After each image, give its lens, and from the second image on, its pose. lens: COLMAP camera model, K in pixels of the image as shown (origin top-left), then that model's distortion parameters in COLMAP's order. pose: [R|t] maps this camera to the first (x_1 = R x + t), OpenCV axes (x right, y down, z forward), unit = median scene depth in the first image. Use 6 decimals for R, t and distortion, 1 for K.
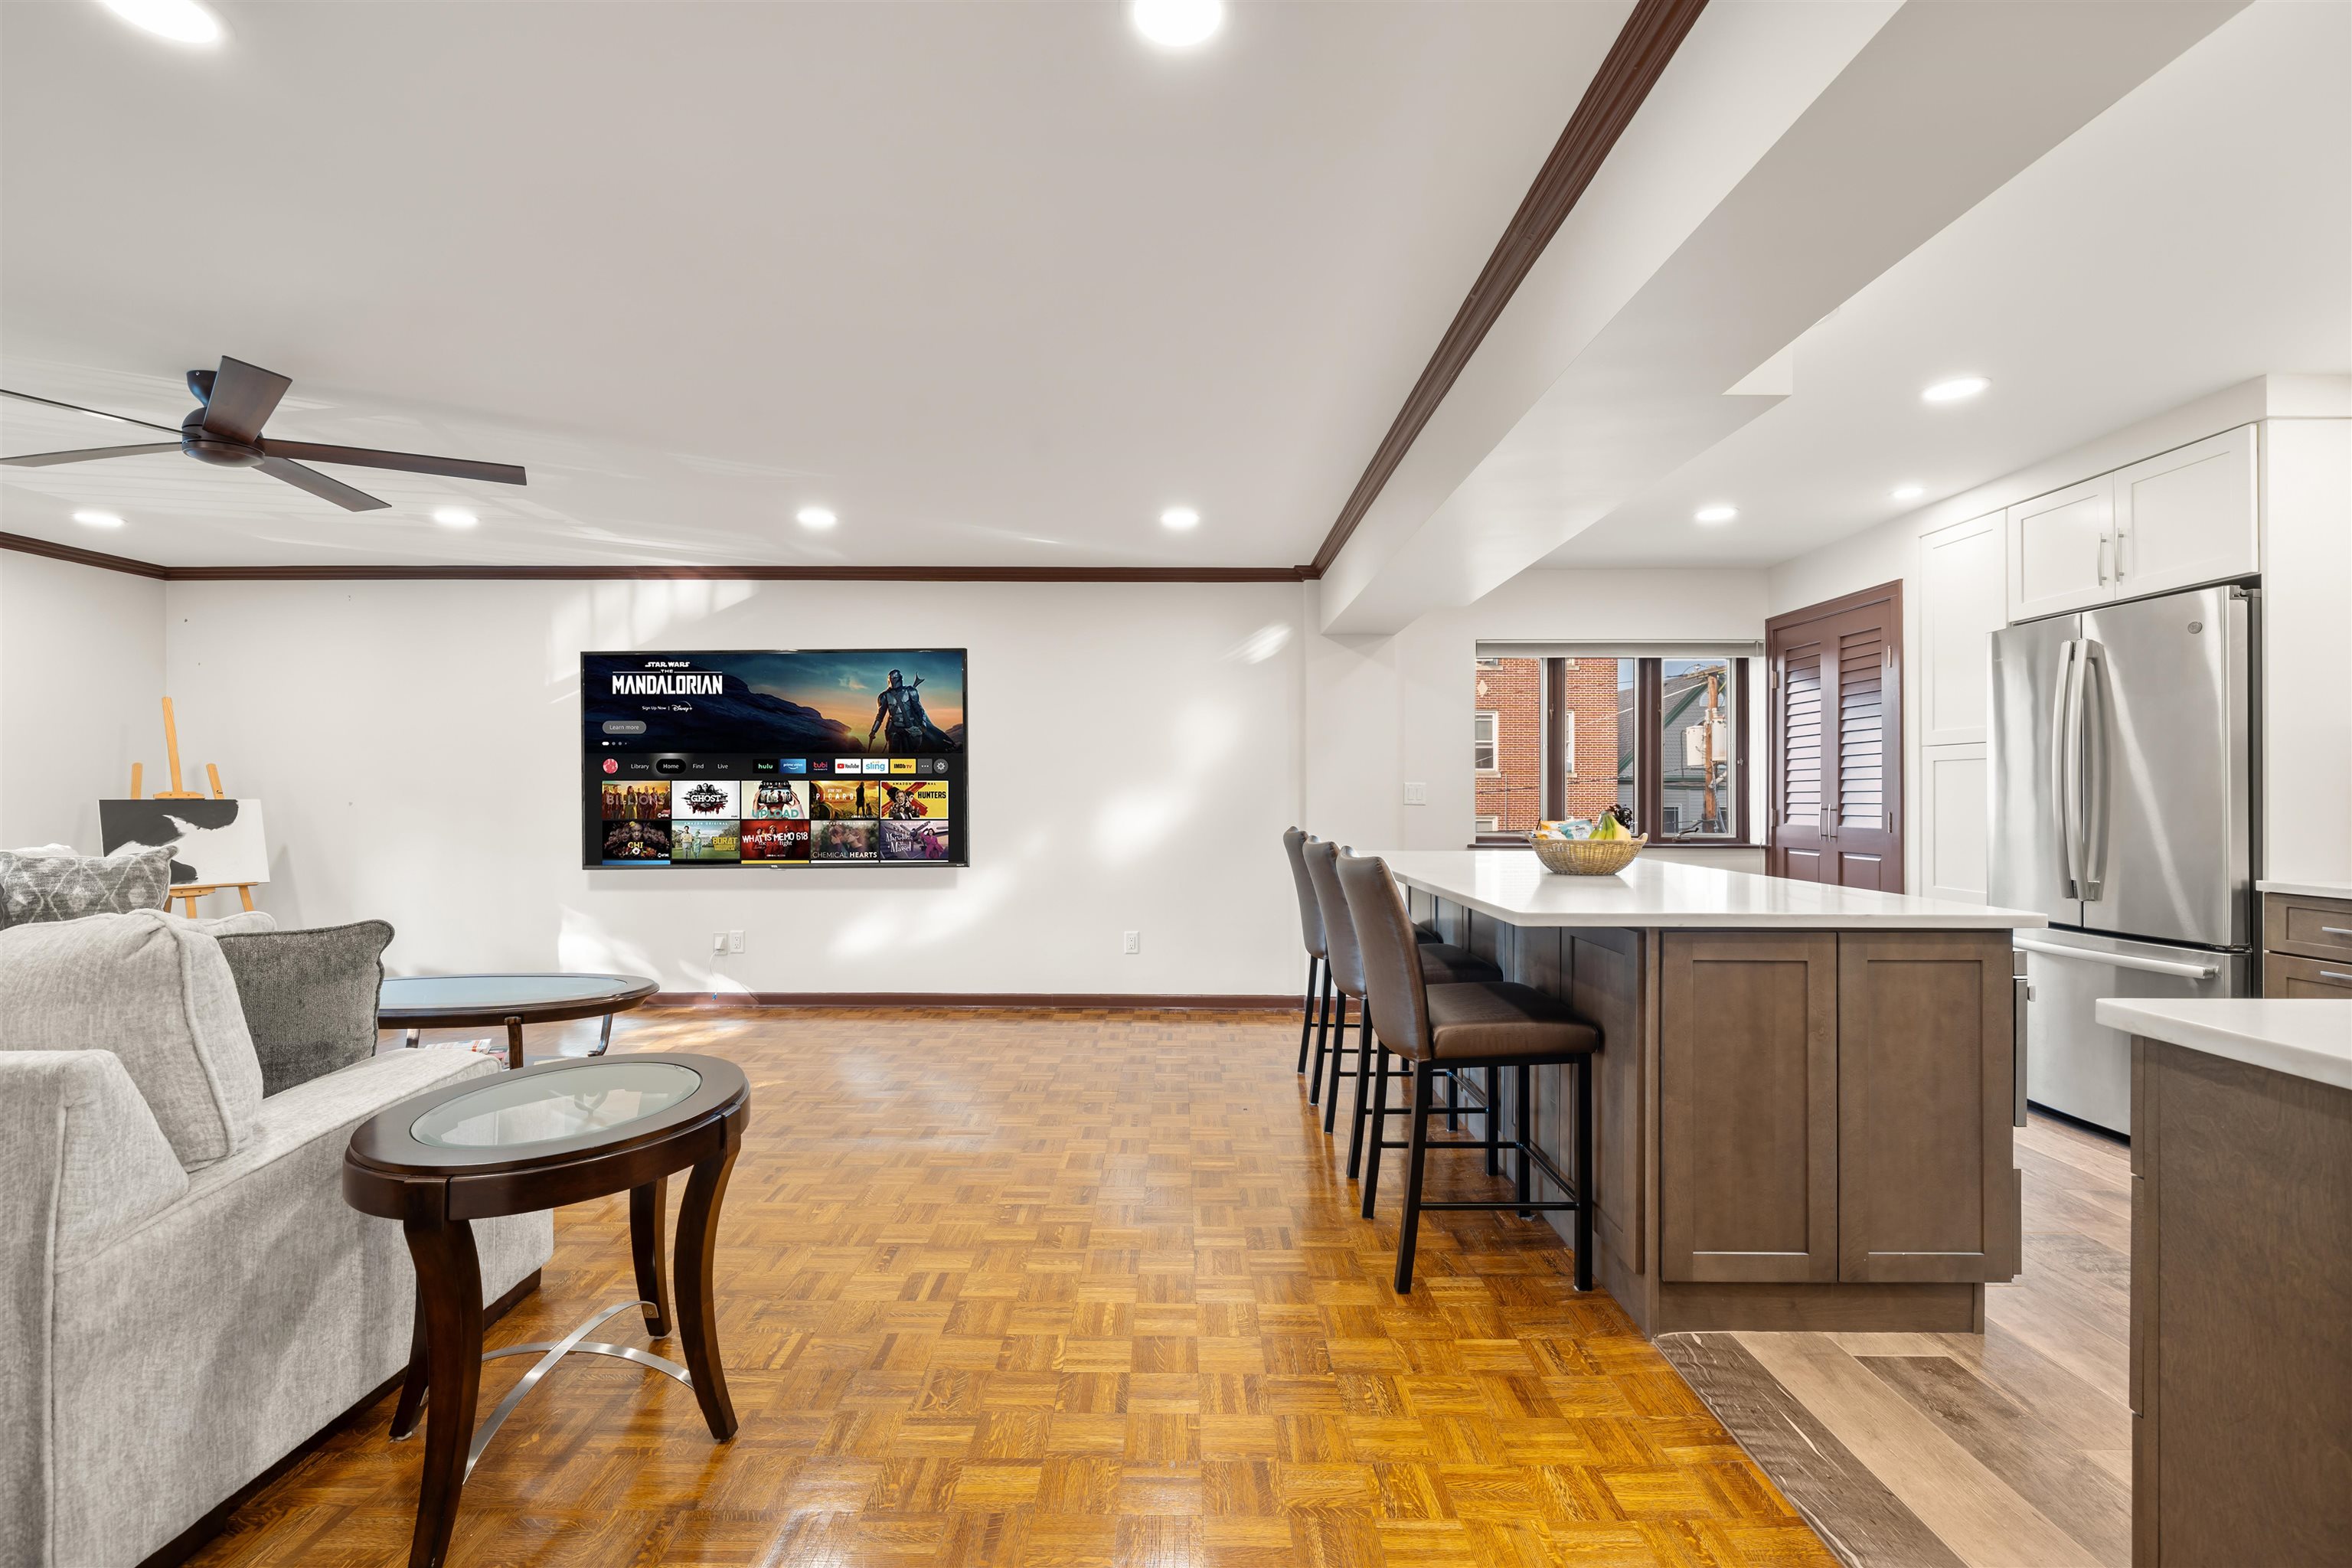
lens RADIAL K [[1027.6, 0, 1173.9], [0, 1027.6, 793.4], [0, 0, 1]] dist [-0.001959, -0.000122]
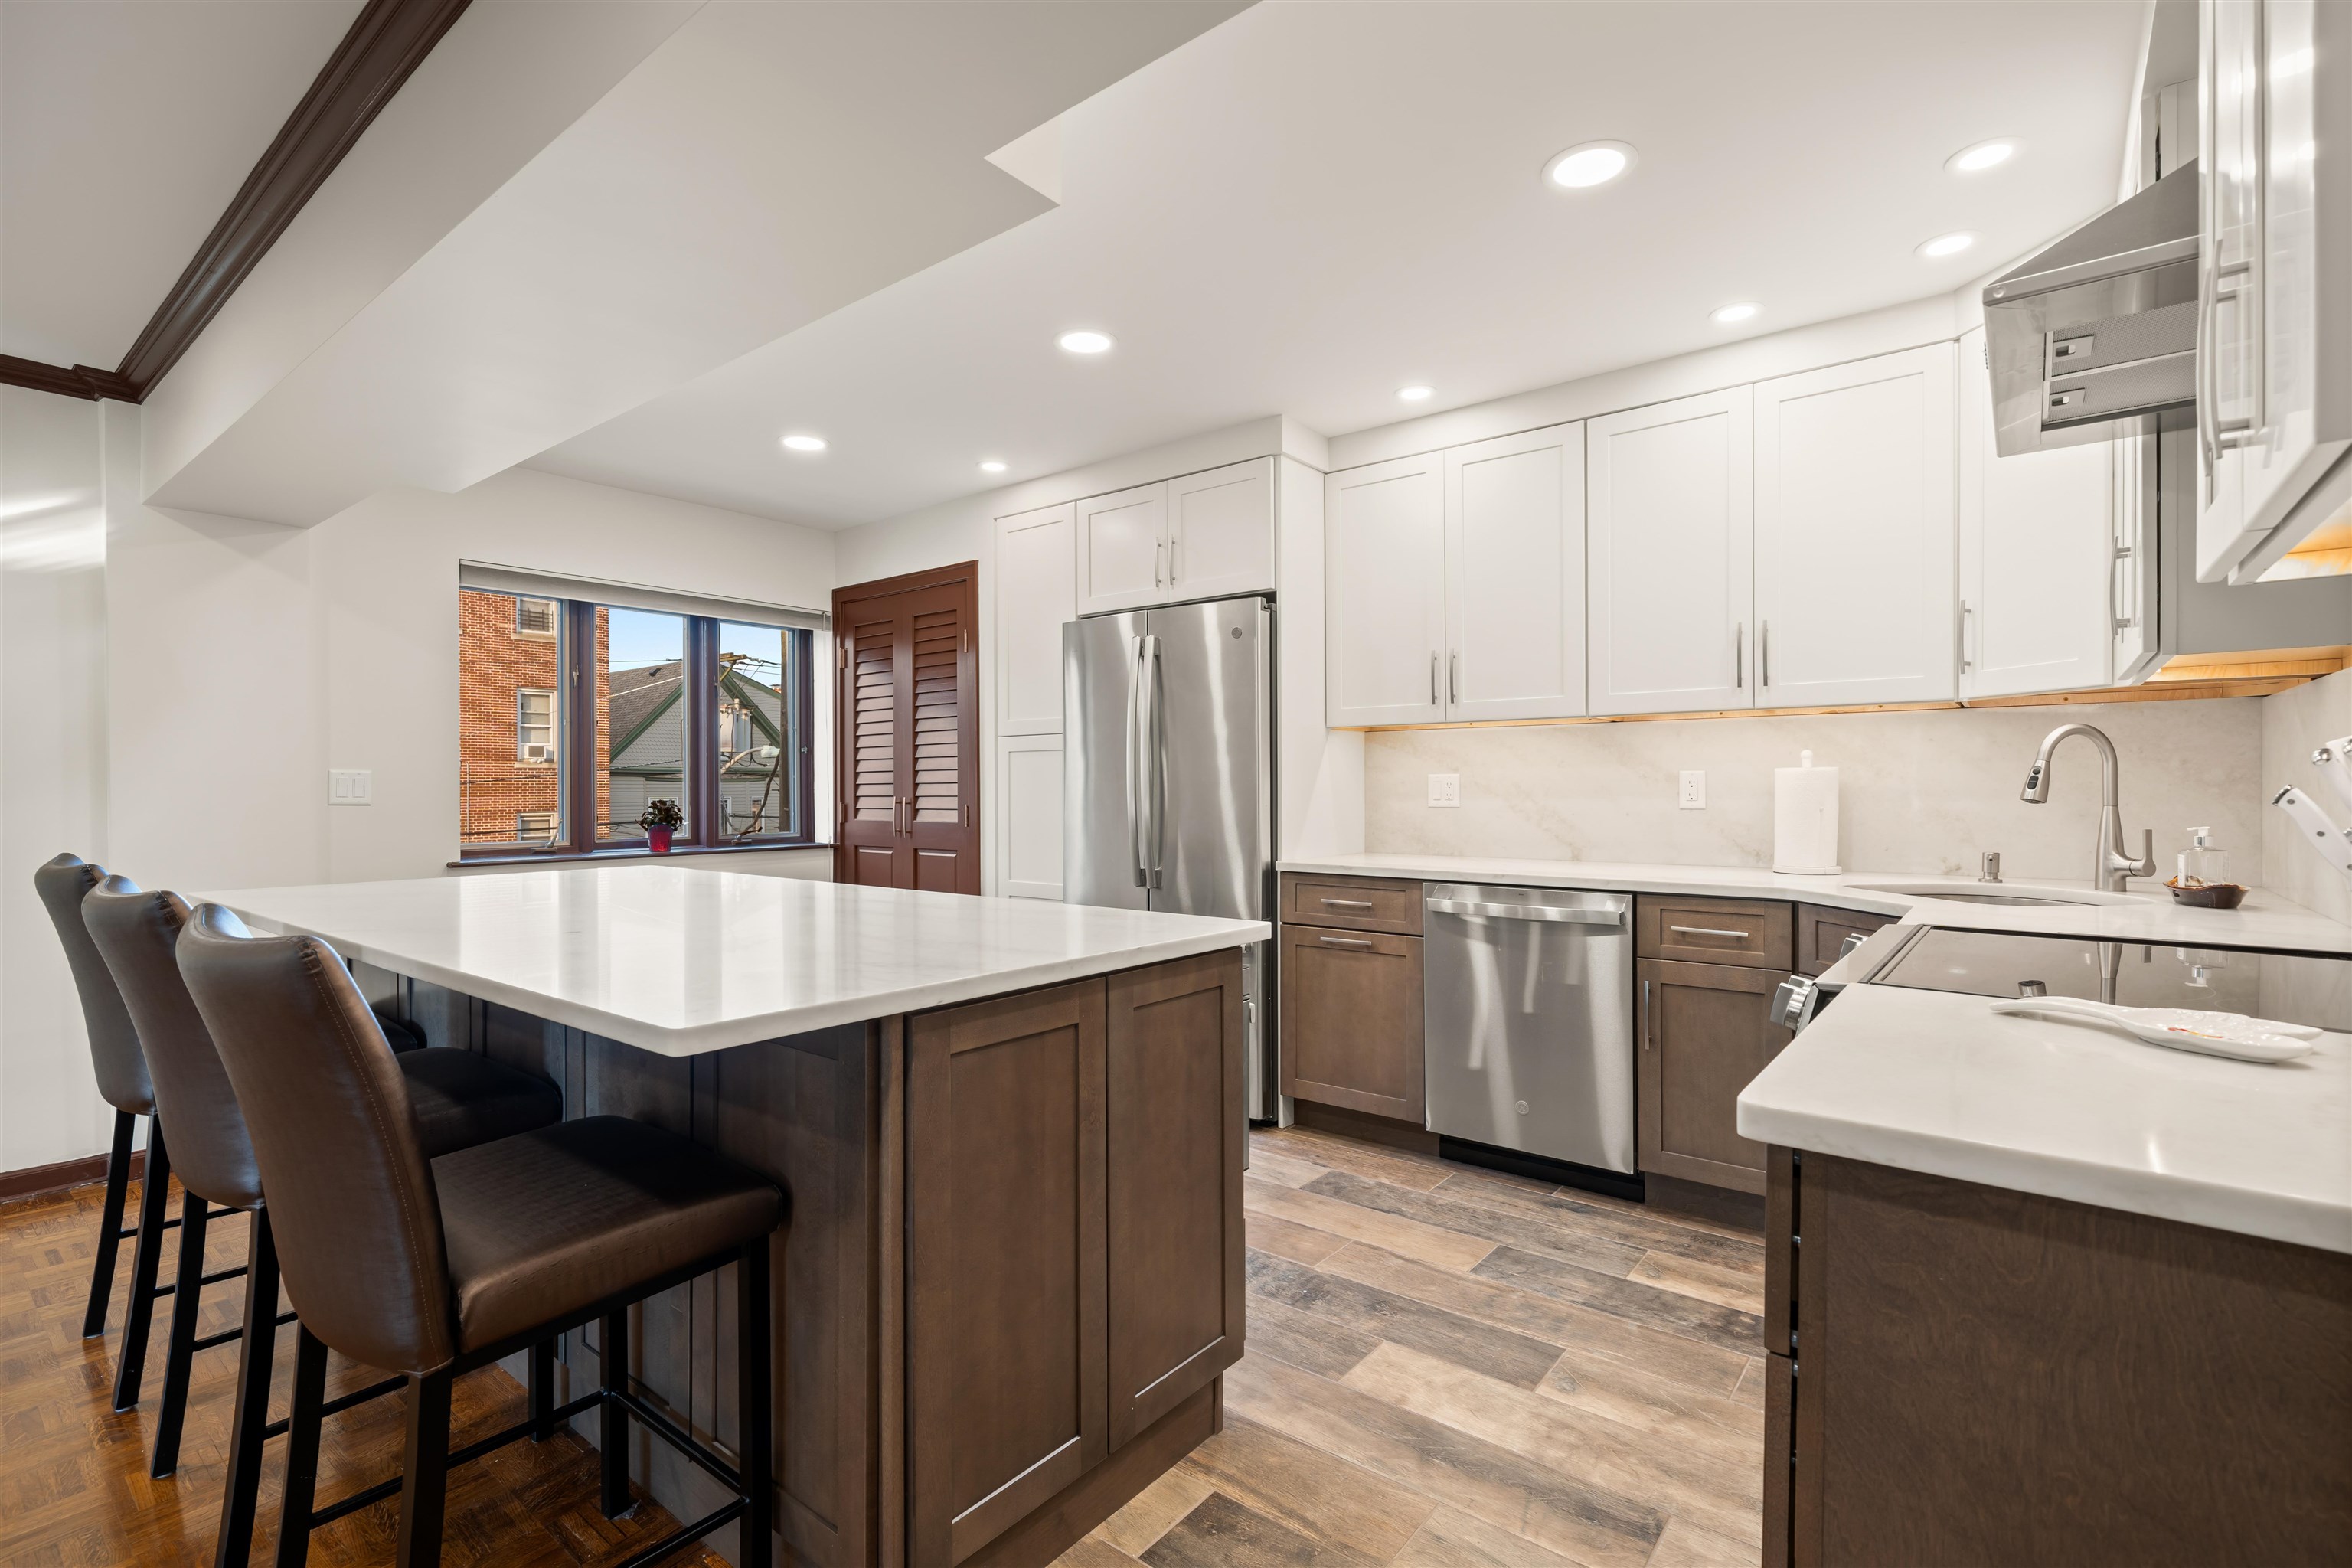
lens RADIAL K [[1077.2, 0, 1175.7], [0, 1077.2, 790.5], [0, 0, 1]] dist [0.001398, -0.000699]
pose [[0.622121, -0.006350, 0.782896, 0.049604], [0.002973, 0.999979, 0.005749, -0.000274], [-0.782916, -0.001249, 0.622126, 0.298660]]
